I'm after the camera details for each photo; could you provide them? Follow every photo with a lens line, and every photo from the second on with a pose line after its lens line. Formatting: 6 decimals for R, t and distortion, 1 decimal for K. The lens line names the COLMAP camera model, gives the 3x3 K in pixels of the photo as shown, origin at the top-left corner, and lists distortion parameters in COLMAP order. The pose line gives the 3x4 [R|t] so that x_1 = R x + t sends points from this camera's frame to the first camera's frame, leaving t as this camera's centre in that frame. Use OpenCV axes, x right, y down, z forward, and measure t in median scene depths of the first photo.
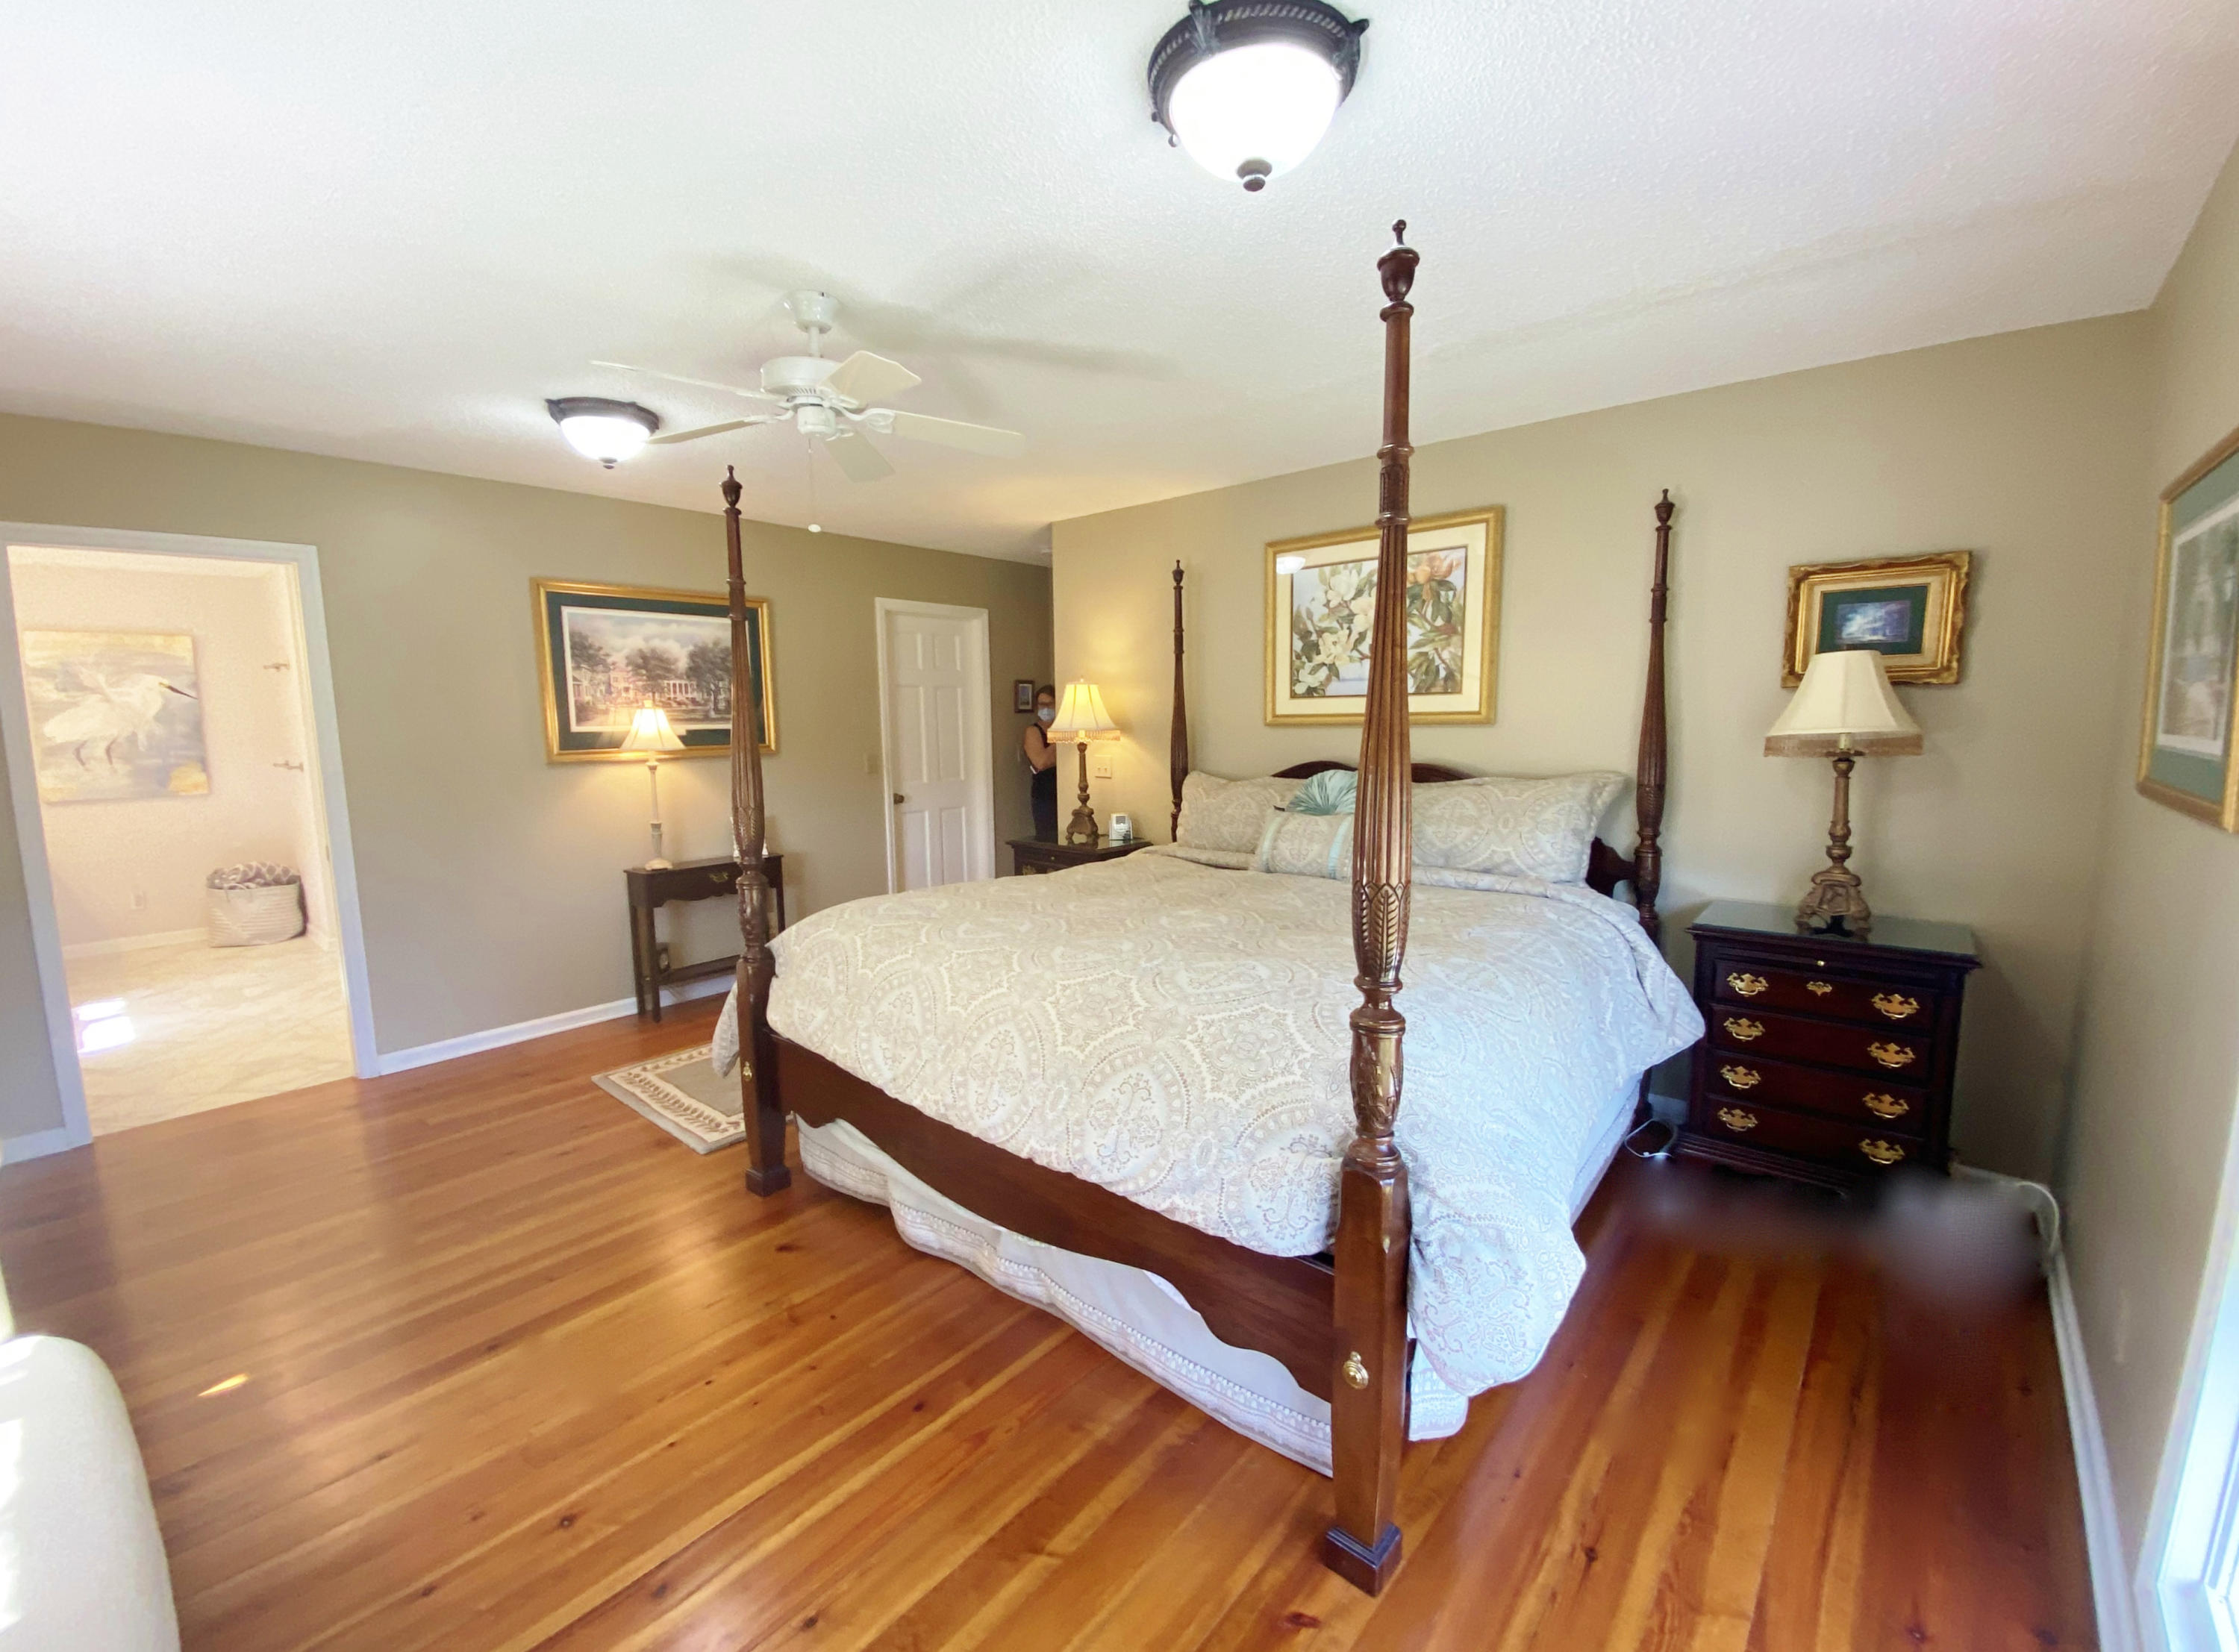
lens RADIAL K [[925.3, 0, 1112.0], [0, 925.3, 816.0], [0, 0, 1]] dist [-0.009780, -0.000147]
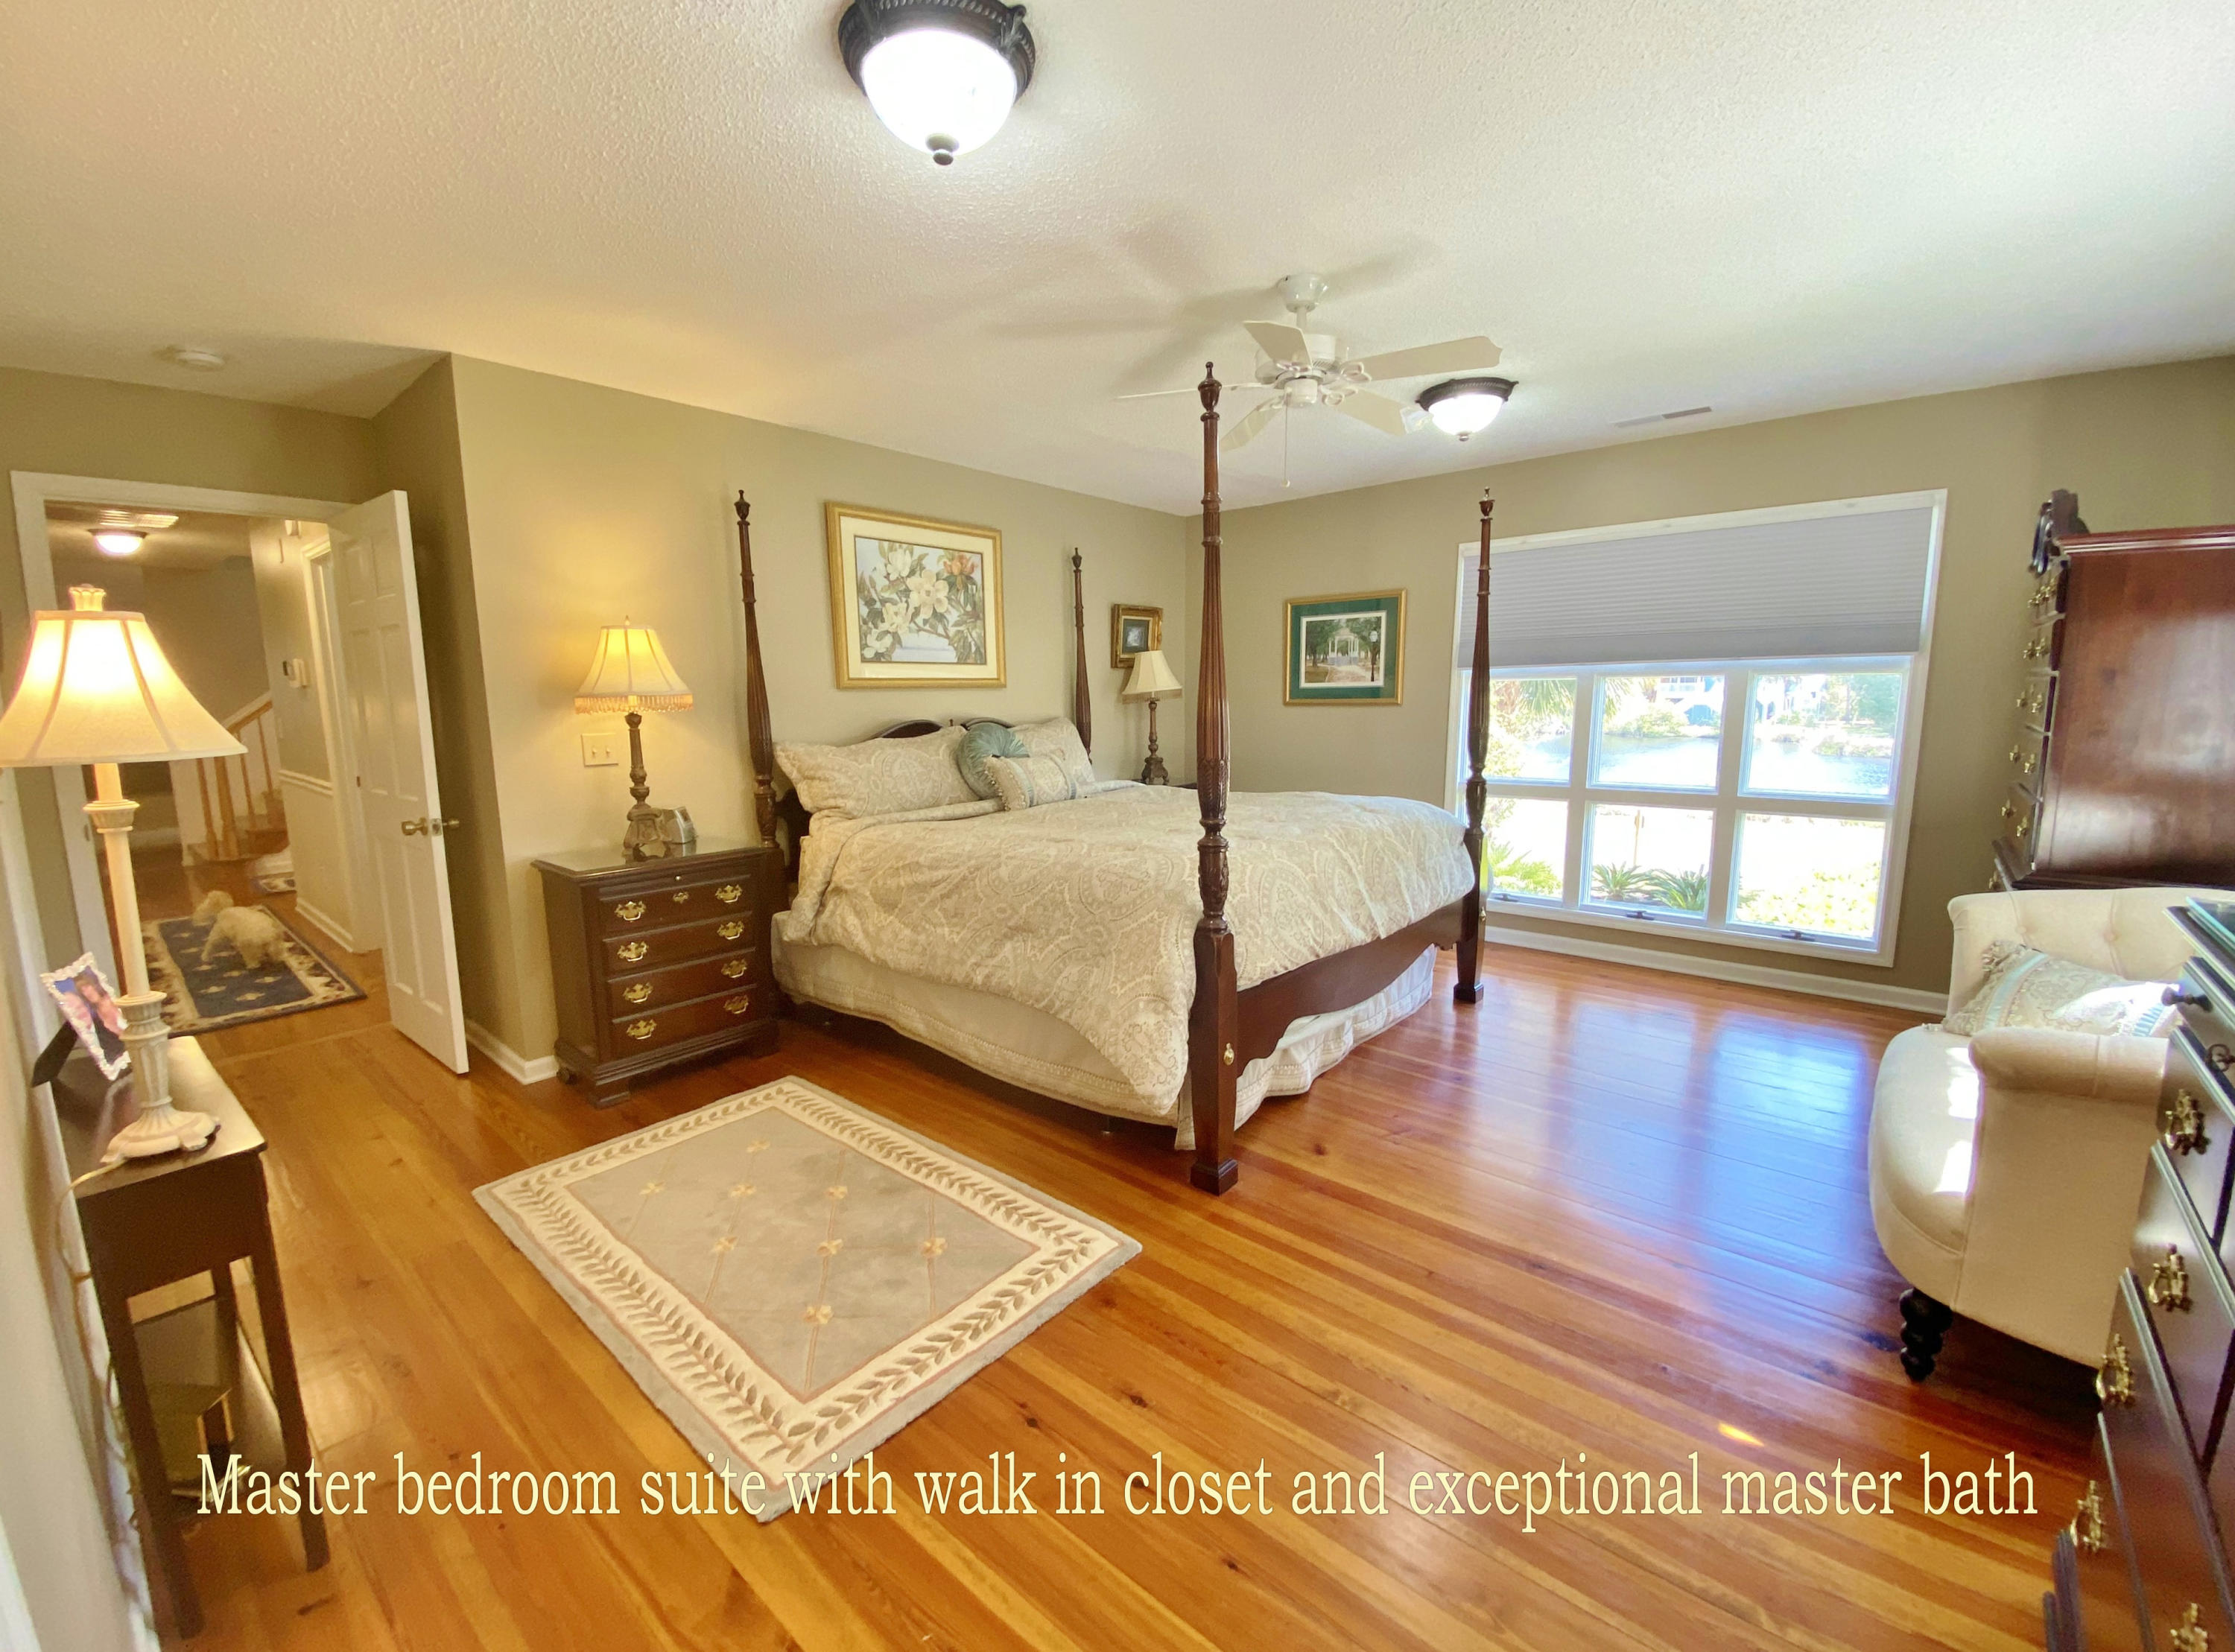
lens RADIAL K [[913.9, 0, 1104.8], [0, 913.9, 827.1], [0, 0, 1]] dist [0.000501, -0.000236]
pose [[-0.014726, -0.149261, 0.988688, -0.884659], [0.099950, 0.983623, 0.149985, -0.073451], [-0.994883, 0.101028, 0.000433, 0.770178]]
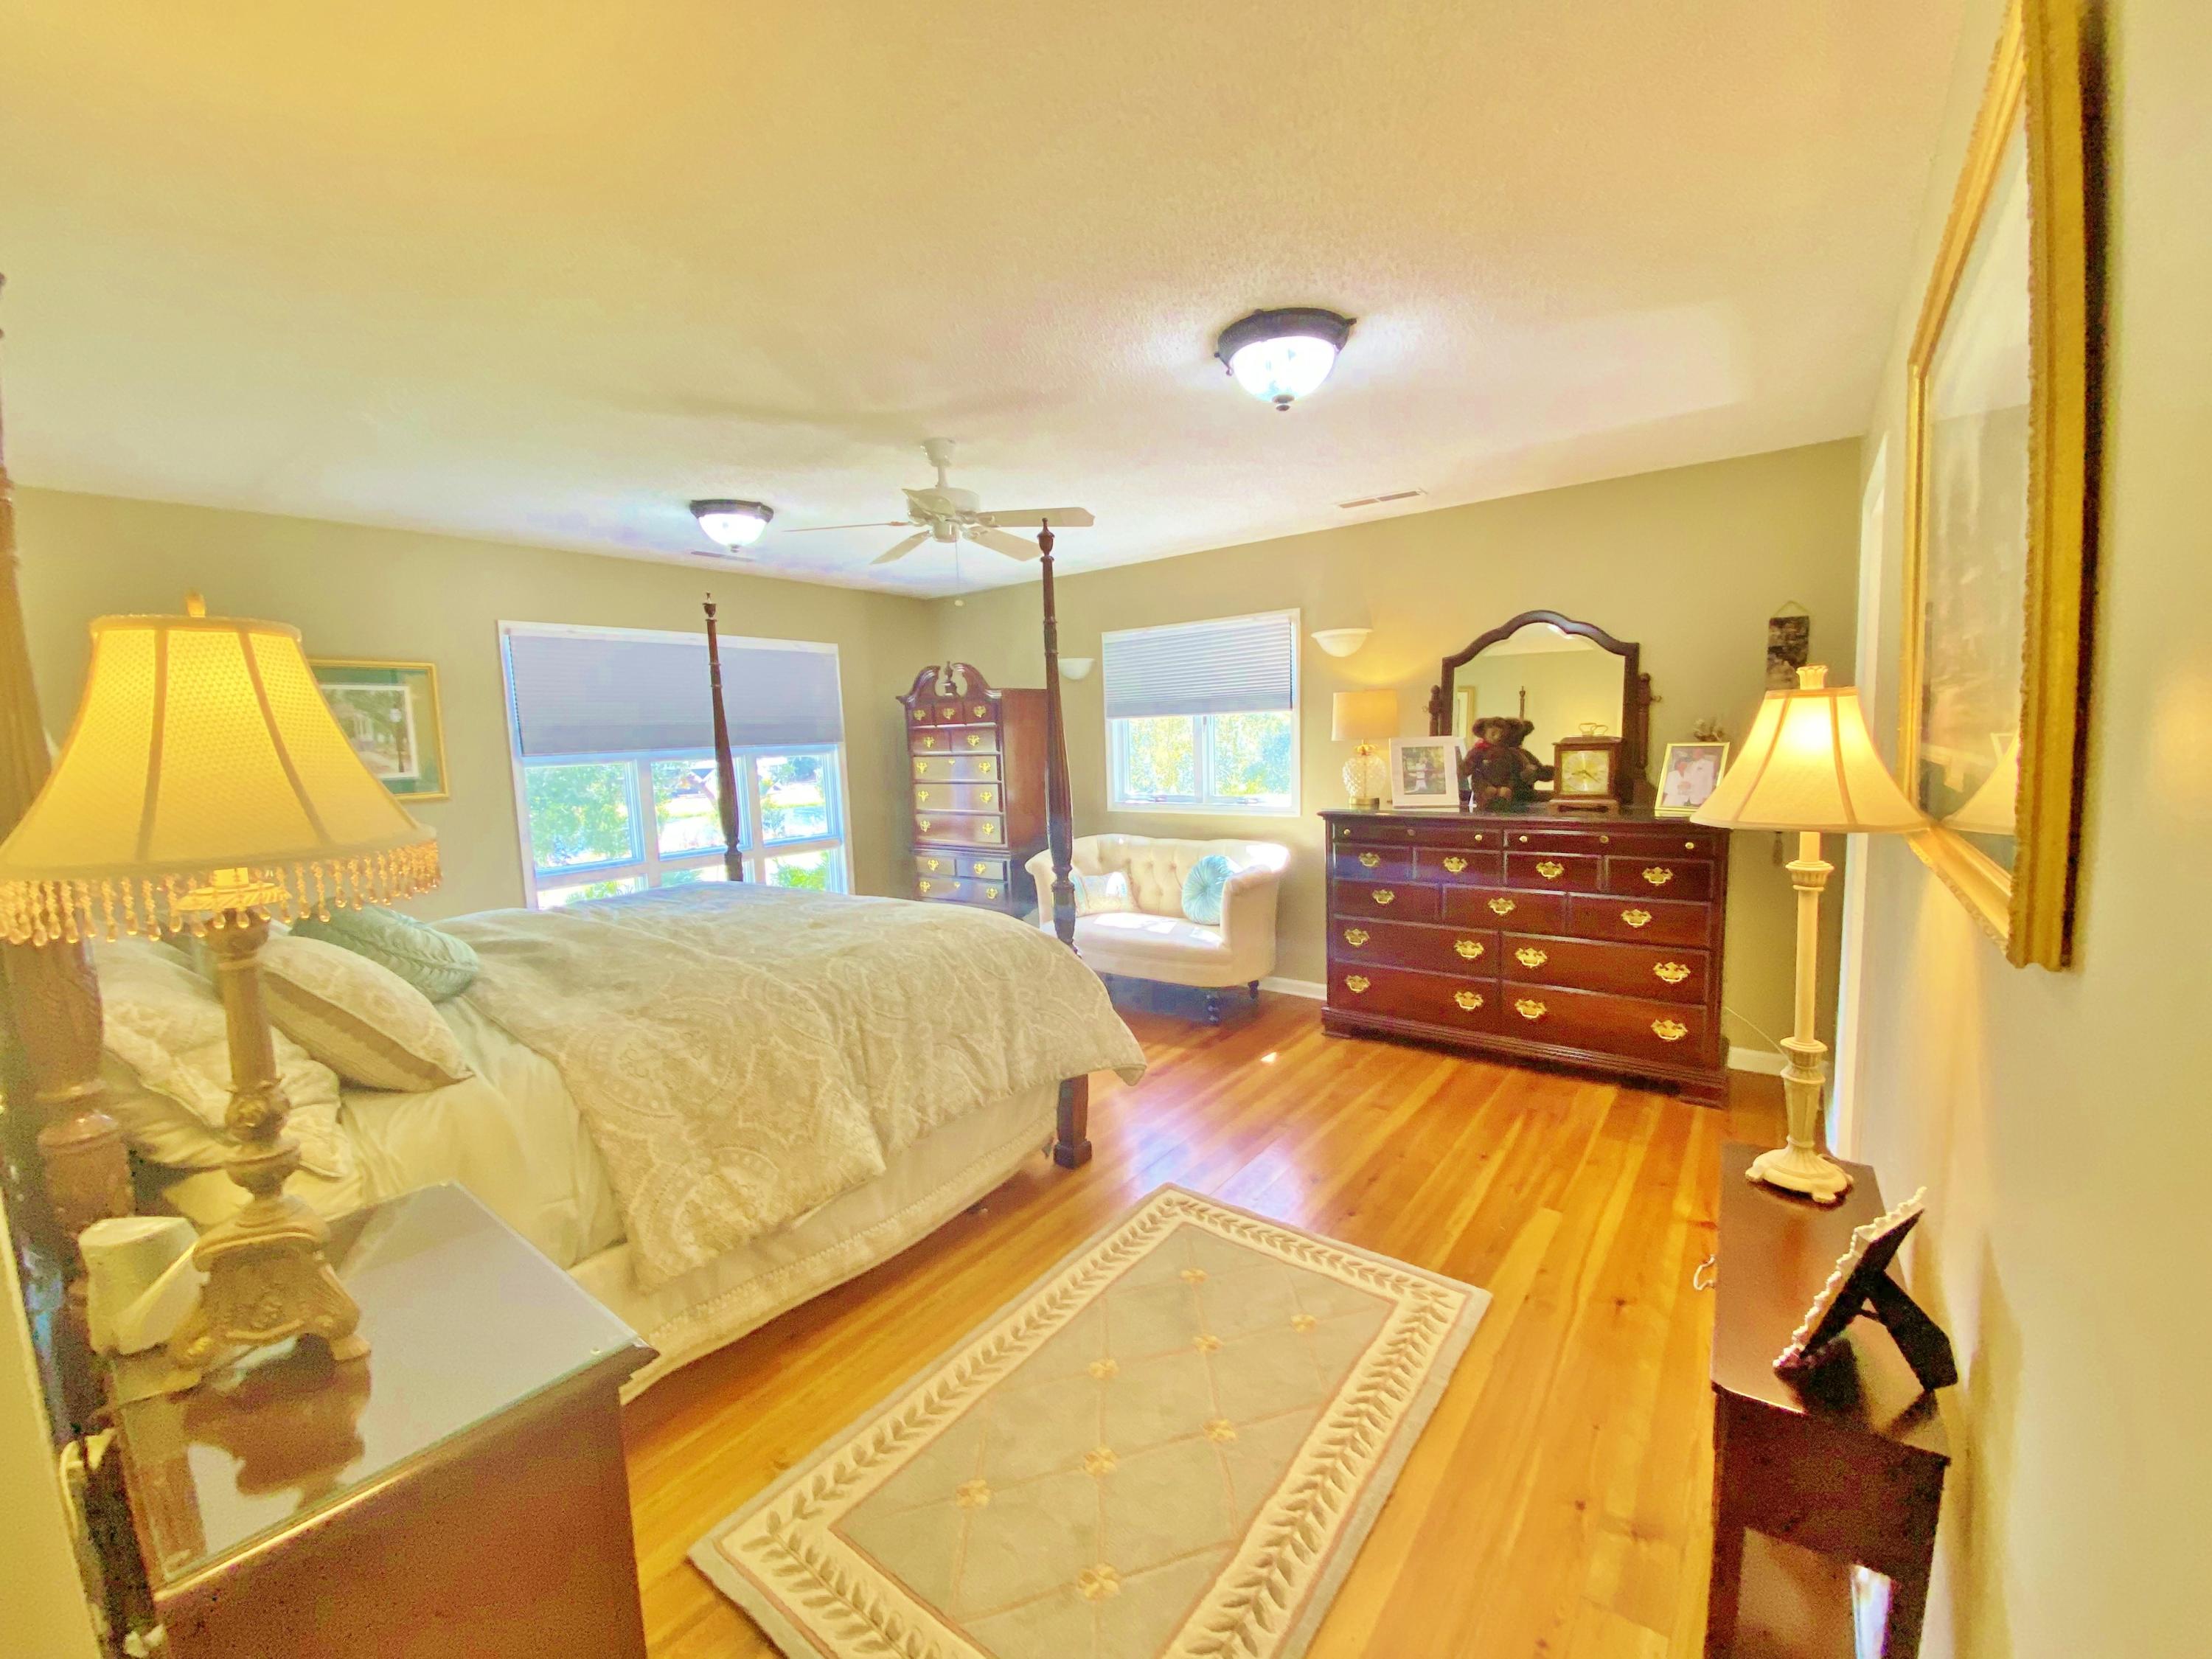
lens RADIAL K [[904.6, 0, 1099.4], [0, 904.6, 827.2], [0, 0, 1]] dist [0.000501, -0.000236]
pose [[-0.996328, 0.038469, -0.076486, -0.239872], [0.023471, 0.981869, 0.188100, -0.159415], [0.082335, 0.185614, -0.979167, 1.462555]]
